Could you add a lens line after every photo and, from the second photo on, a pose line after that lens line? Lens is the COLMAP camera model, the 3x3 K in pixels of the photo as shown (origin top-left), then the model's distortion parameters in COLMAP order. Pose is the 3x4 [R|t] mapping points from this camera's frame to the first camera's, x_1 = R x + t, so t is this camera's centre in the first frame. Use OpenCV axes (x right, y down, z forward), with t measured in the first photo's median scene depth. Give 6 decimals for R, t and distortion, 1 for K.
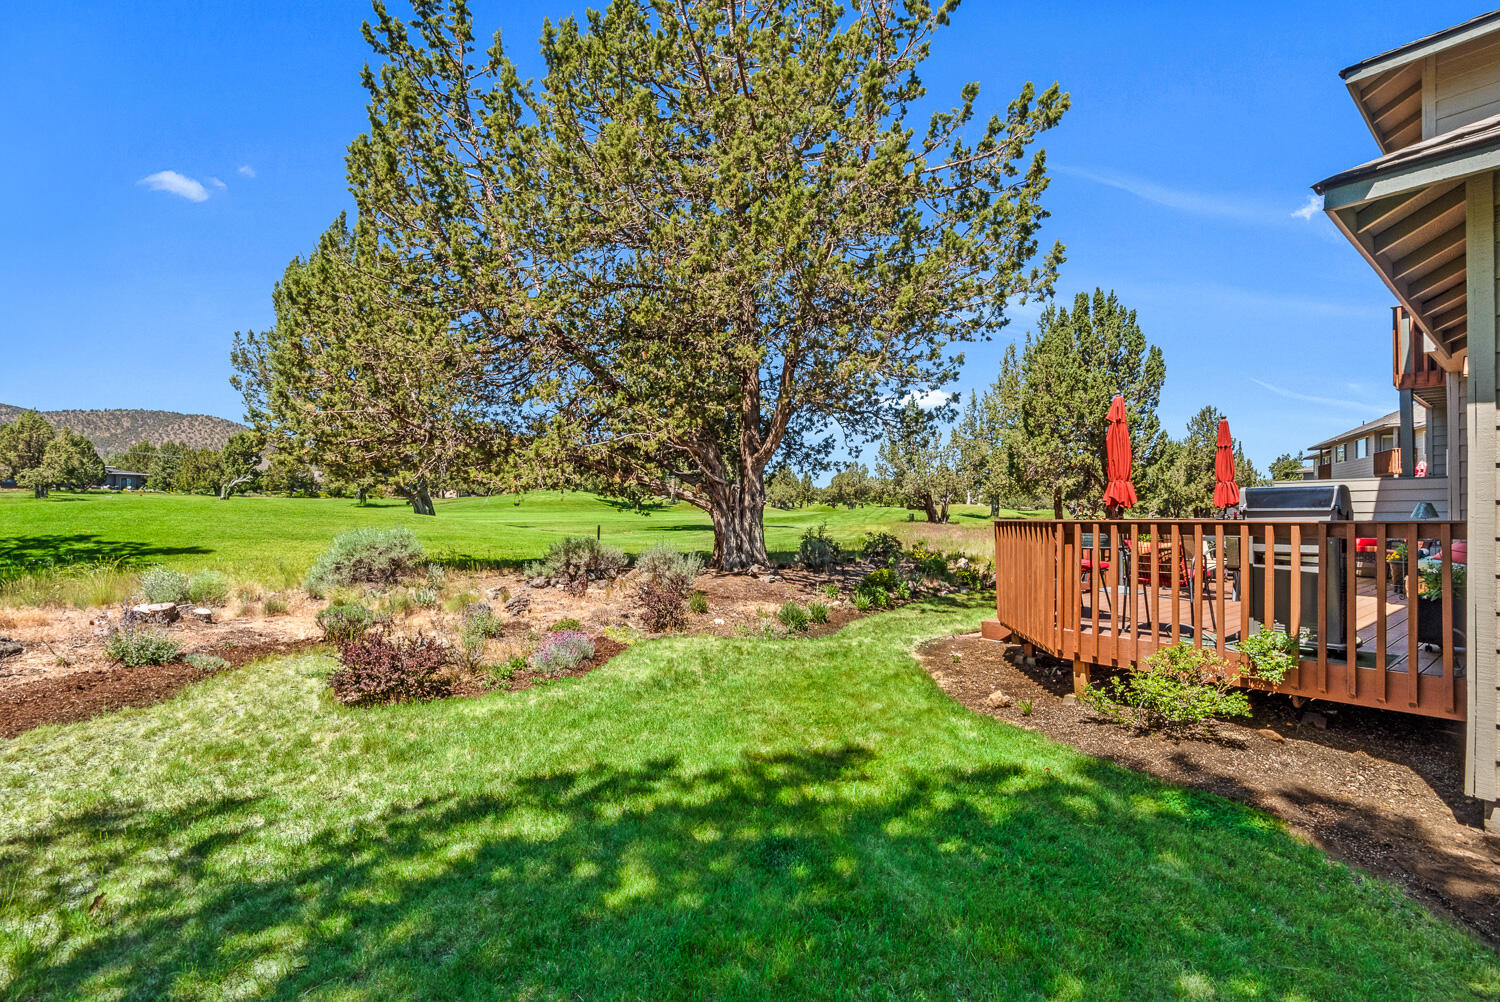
lens RADIAL K [[716.2, 0, 721.5], [0, 716.2, 534.1], [0, 0, 1]] dist [-0.002418, -0.000613]
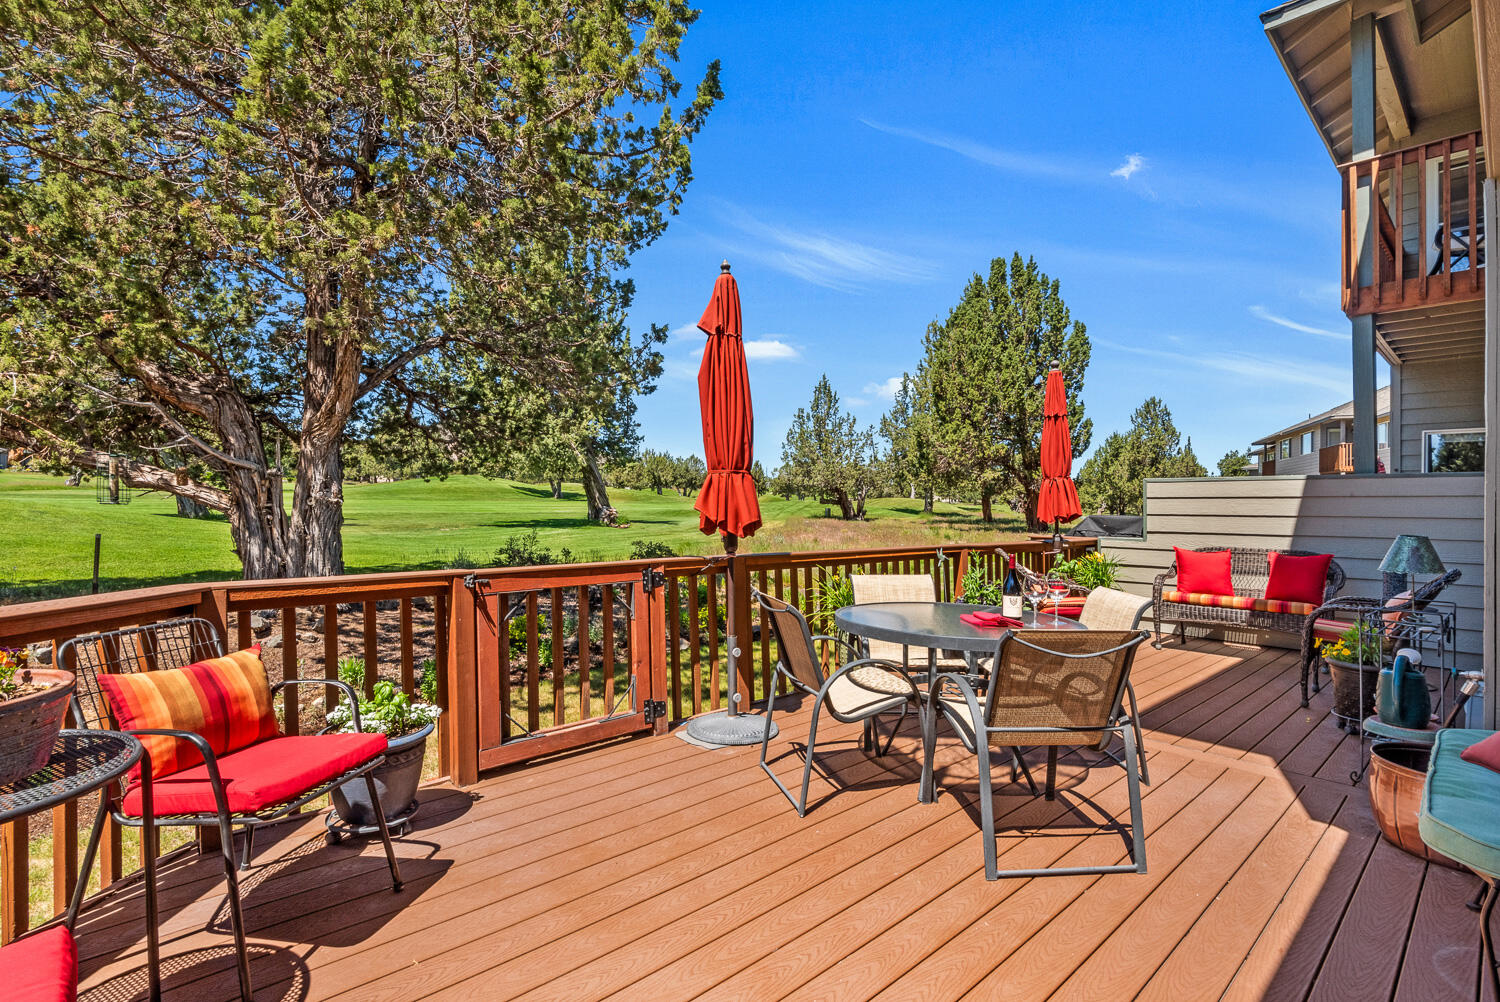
lens RADIAL K [[710.0, 0, 742.2], [0, 710.0, 521.5], [0, 0, 1]] dist [0.003473, 0.000160]
pose [[0.998356, 0.010846, 0.056282, 0.143437], [-0.010716, 0.999939, -0.002614, -0.011521], [-0.056307, 0.002007, 0.998411, 0.152134]]
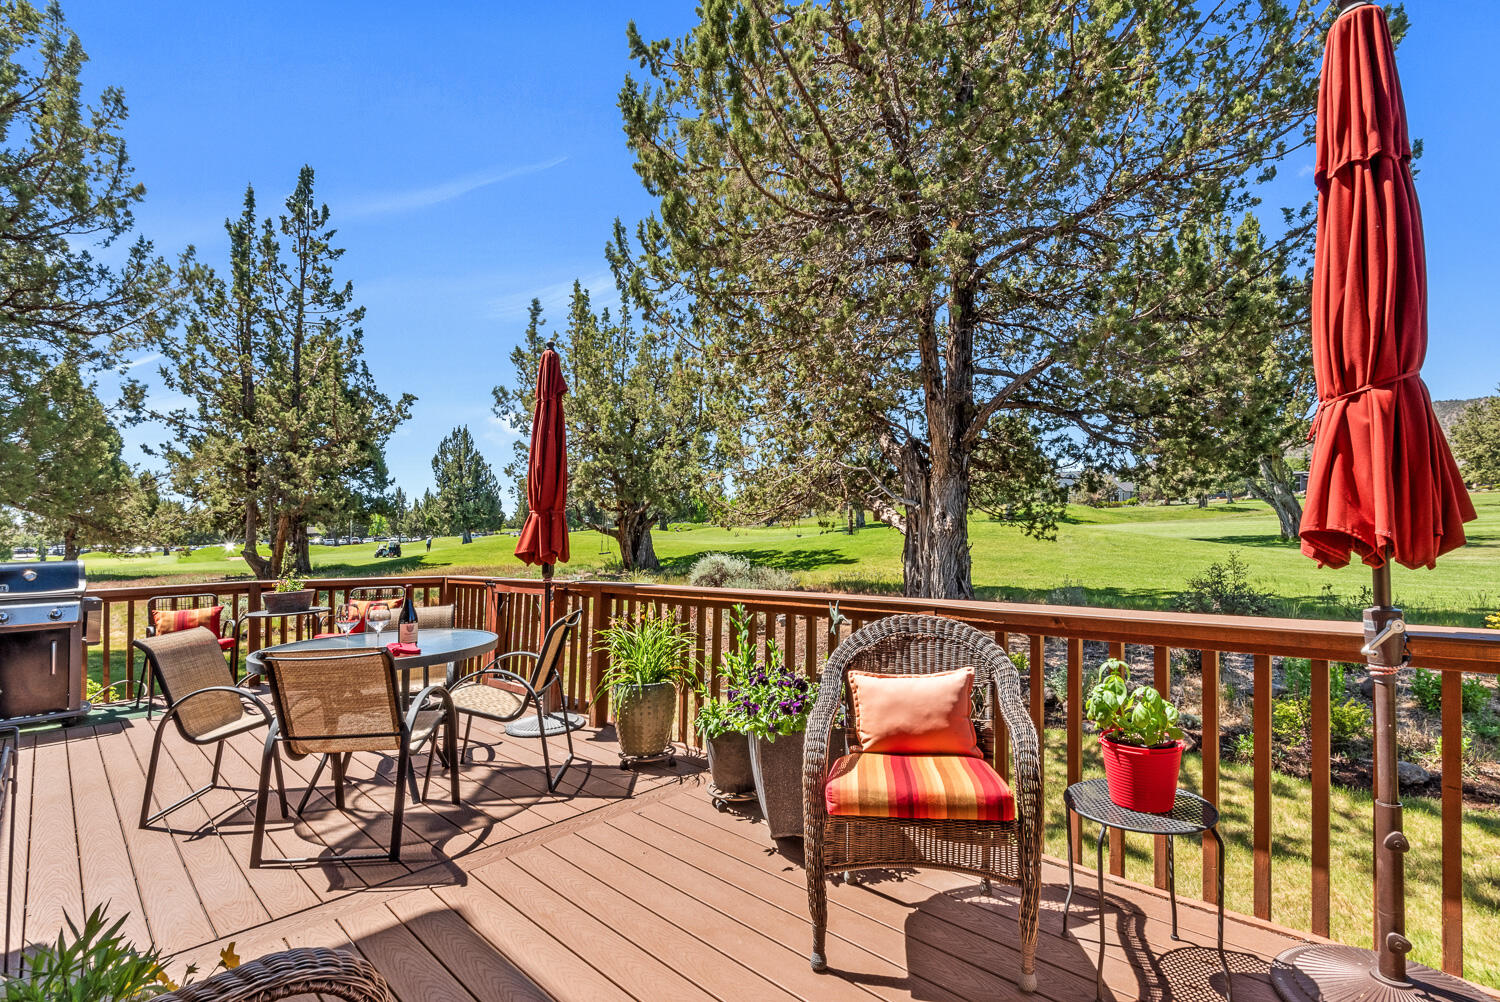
lens RADIAL K [[710.0, 0, 742.2], [0, 710.0, 521.5], [0, 0, 1]] dist [0.003473, 0.000160]
pose [[0.090265, -0.024203, -0.995624, 1.640985], [-0.000584, 0.999703, -0.024355, -0.041057], [0.995918, 0.002780, 0.090225, 1.588038]]
